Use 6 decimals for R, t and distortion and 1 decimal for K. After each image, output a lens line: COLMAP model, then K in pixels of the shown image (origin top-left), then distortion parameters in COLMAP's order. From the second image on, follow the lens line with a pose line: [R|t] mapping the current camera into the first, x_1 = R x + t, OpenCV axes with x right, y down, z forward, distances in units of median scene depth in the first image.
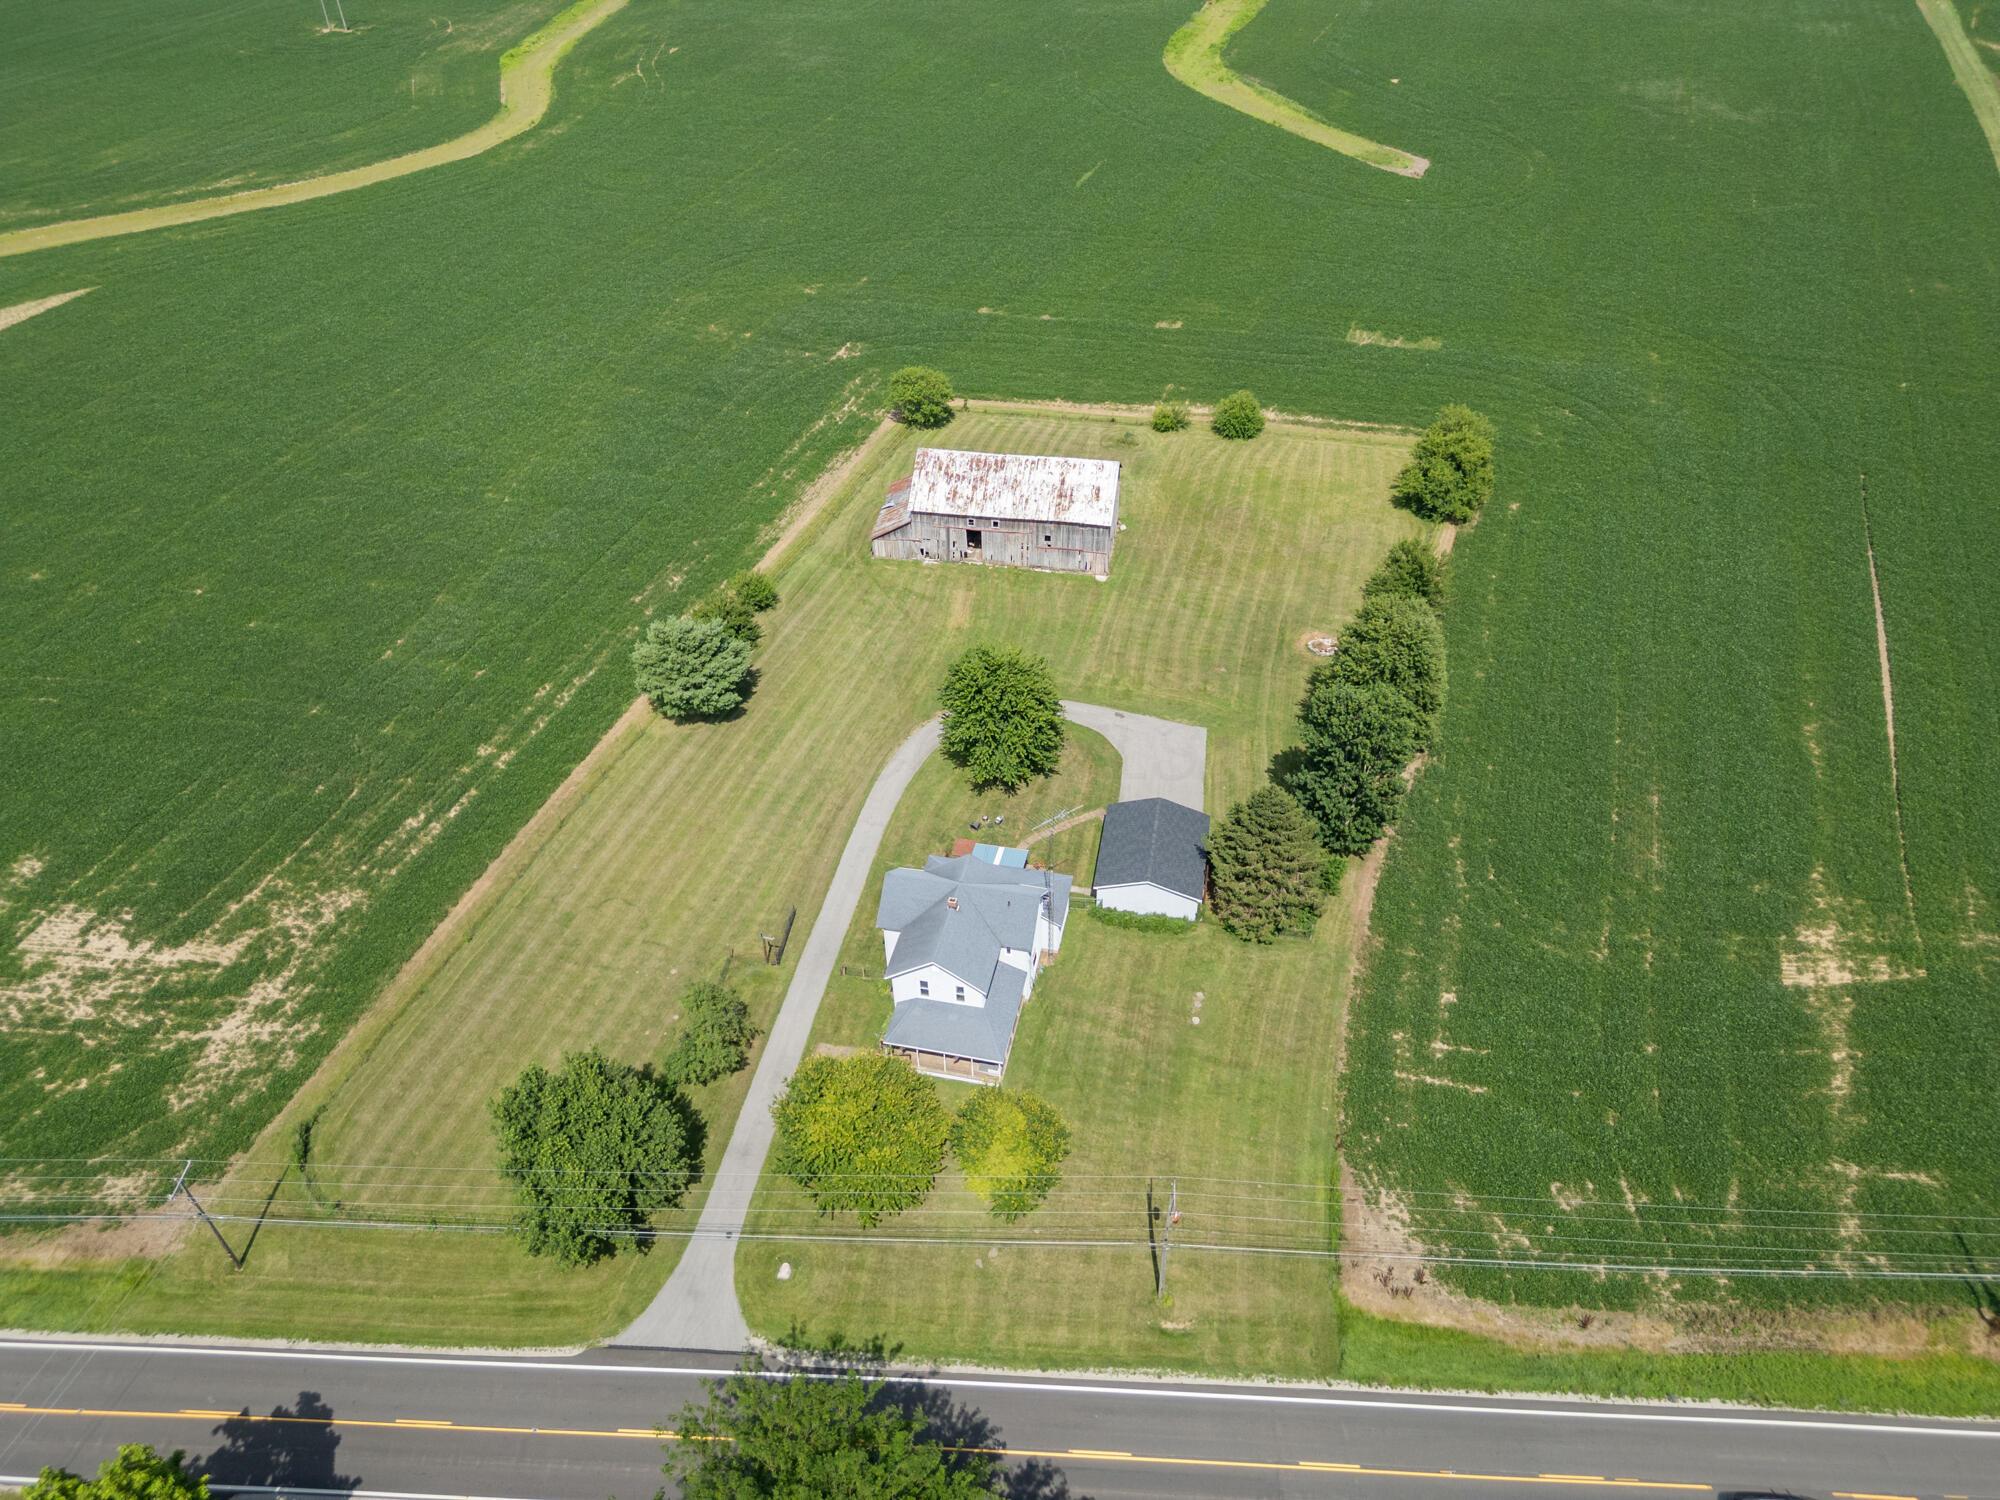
lens RADIAL K [[1415.2, 0, 994.3], [0, 1415.2, 745.9], [0, 0, 1]] dist [0.066719, -0.059097]
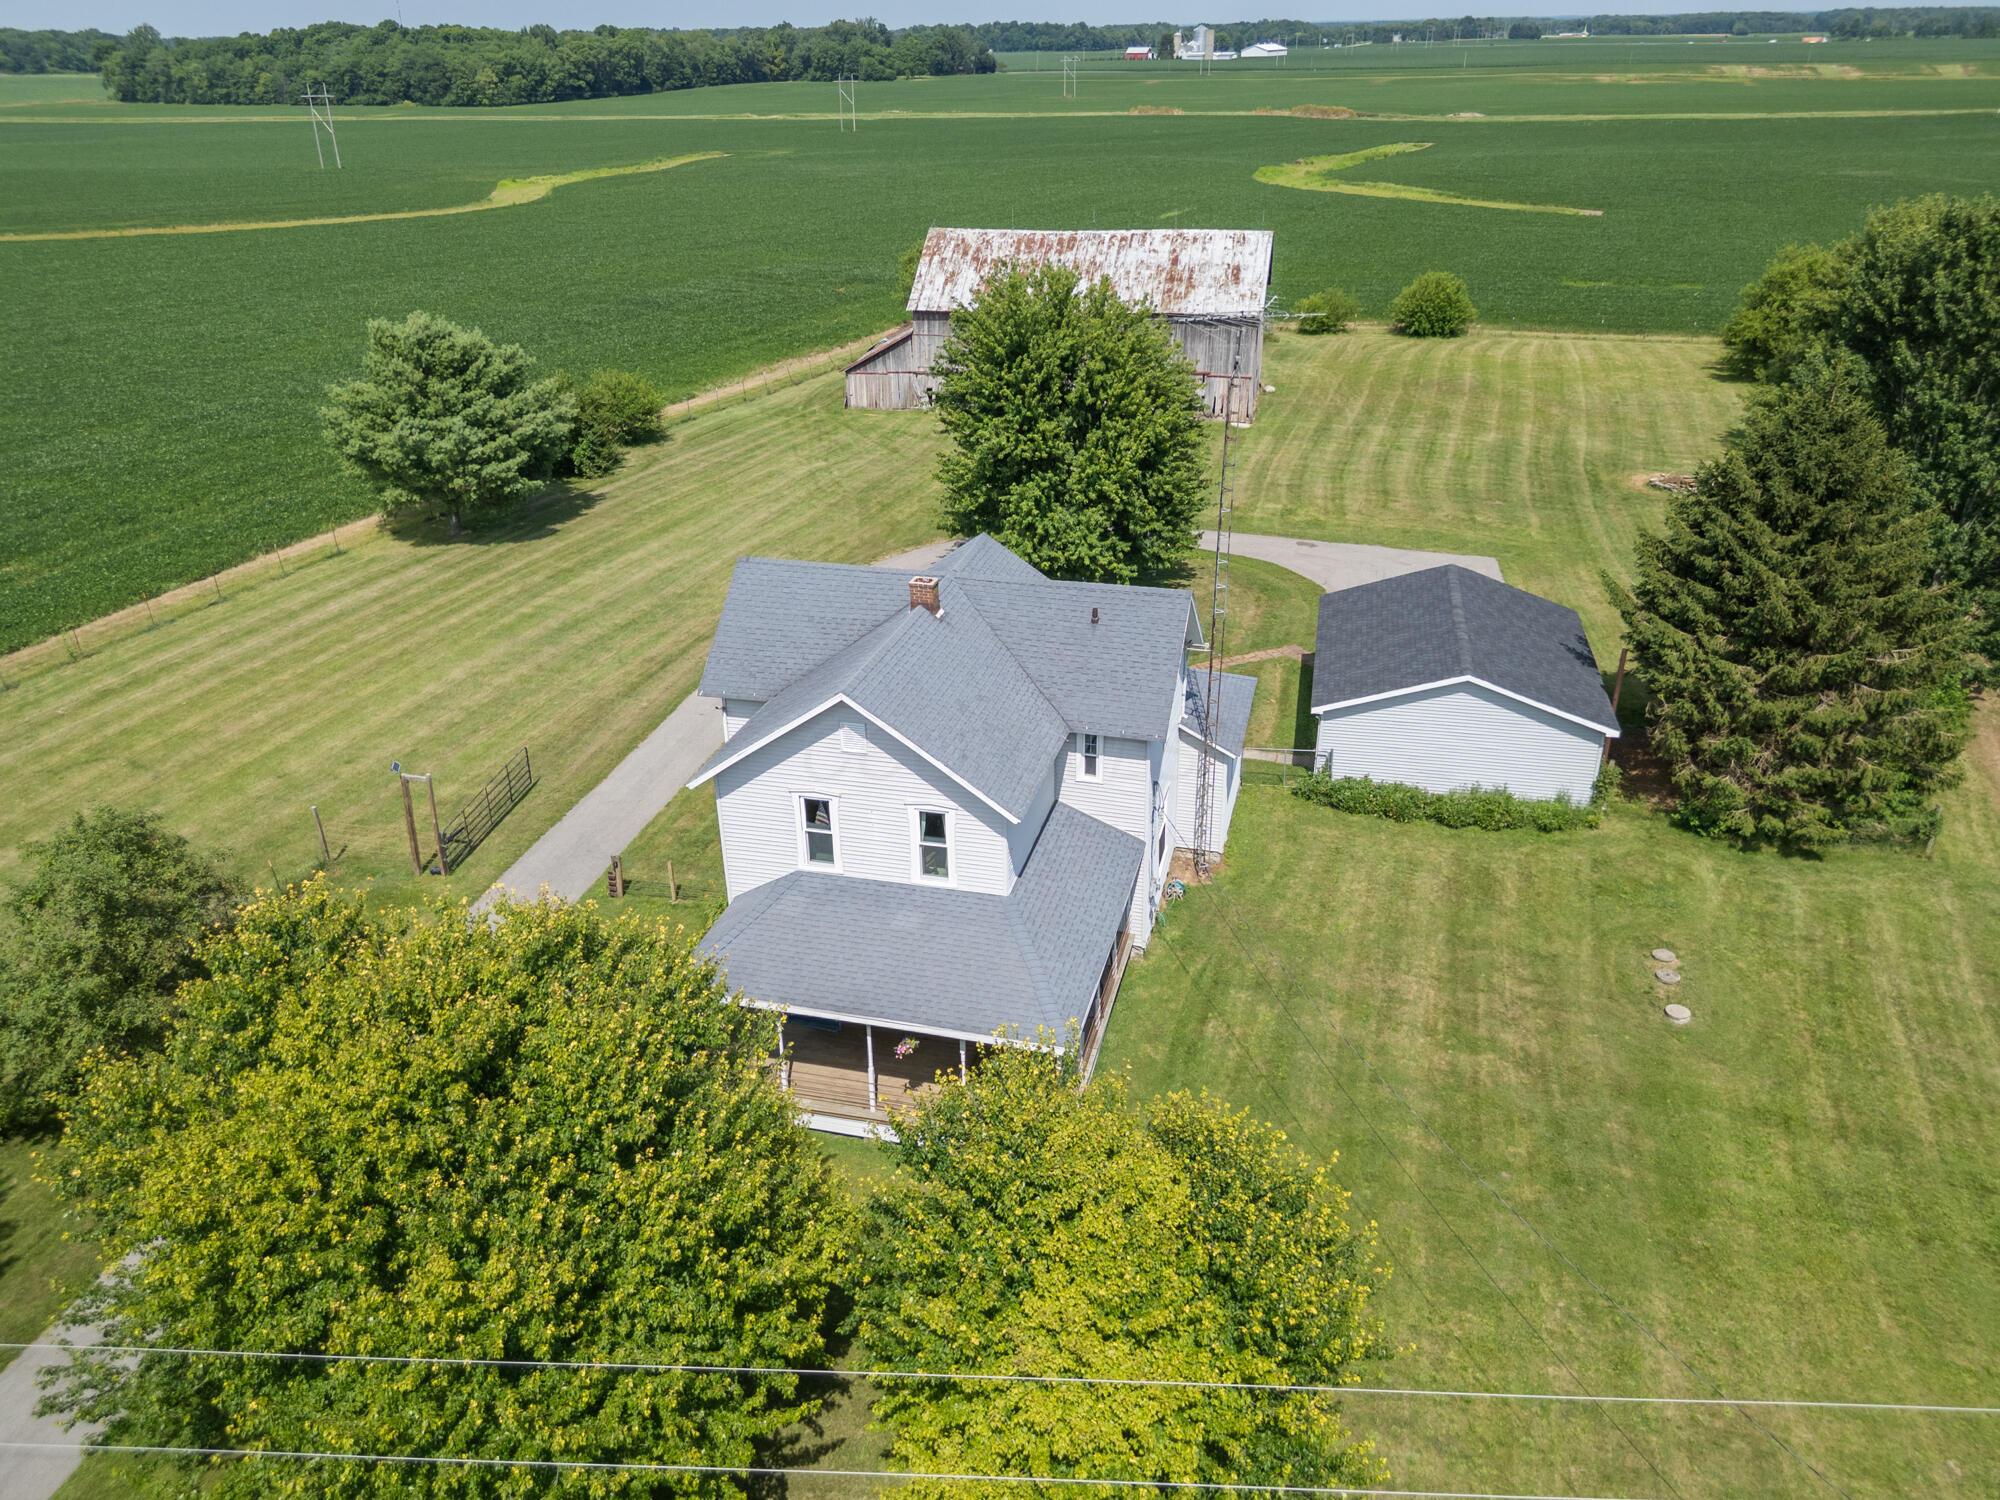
lens RADIAL K [[1454.8, 0, 997.0], [0, 1454.8, 749.1], [0, 0, 1]] dist [0.046566, -0.067504]
pose [[0.999207, 0.025400, -0.030656, -0.001343], [-0.032161, 0.968863, -0.245500, 0.208990], [0.023466, 0.246291, 0.968912, 0.628358]]
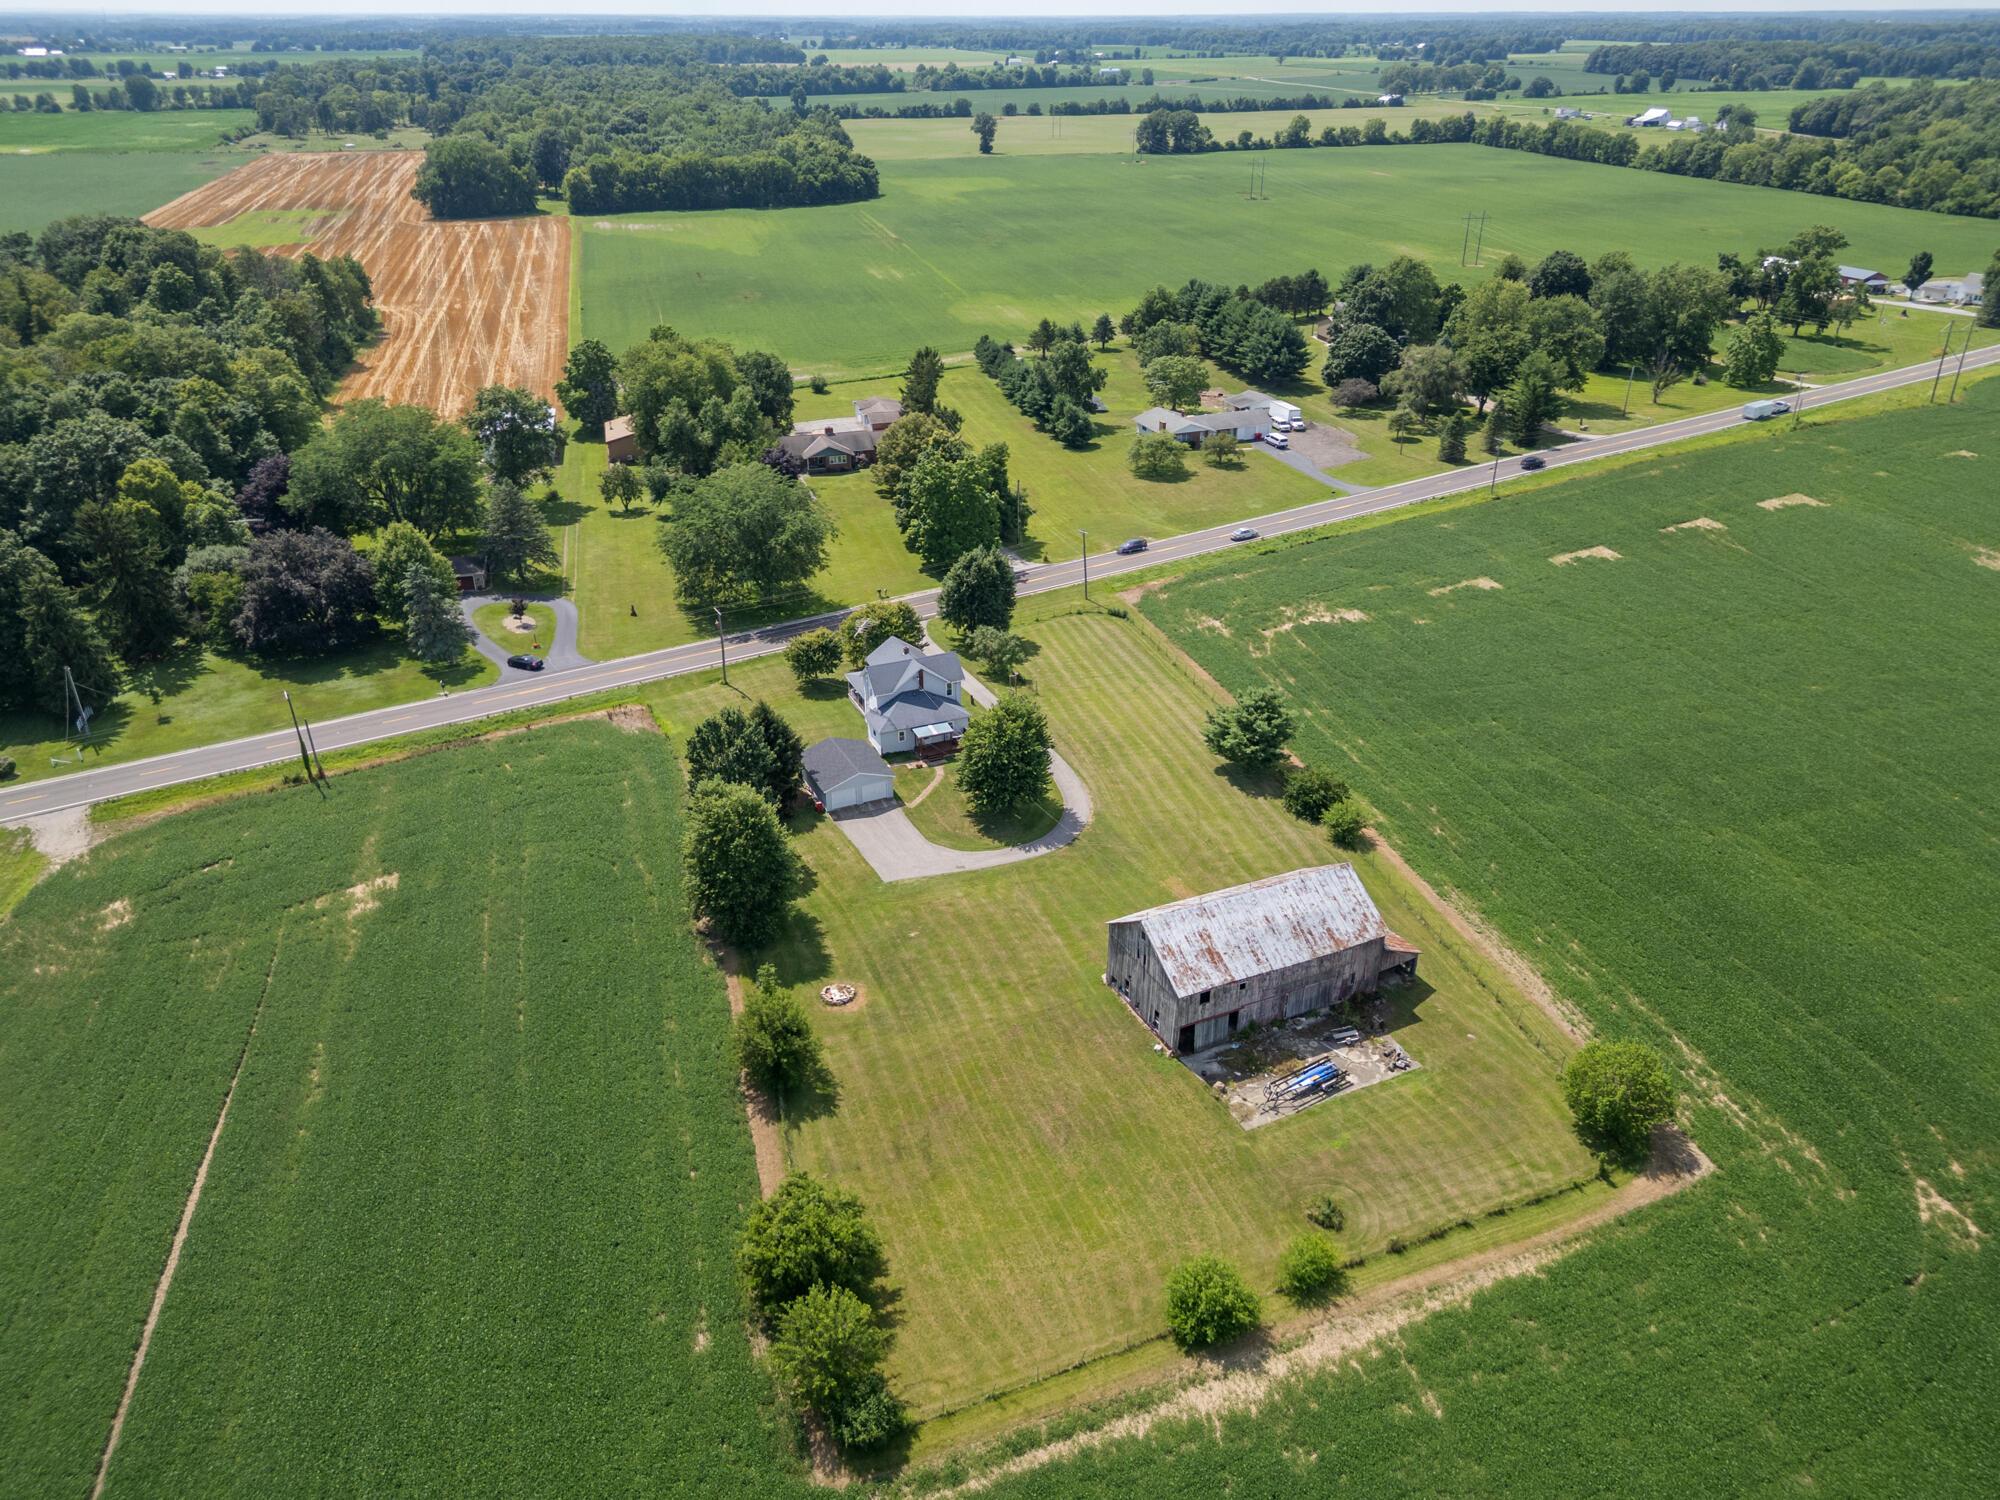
lens RADIAL K [[1415.2, 0, 994.3], [0, 1415.2, 745.9], [0, 0, 1]] dist [0.066719, -0.059097]
pose [[-0.809042, 0.289944, -0.511256, 0.722524], [-0.367218, 0.429820, 0.824867, -1.175729], [0.458914, 0.855095, -0.241270, 1.429489]]
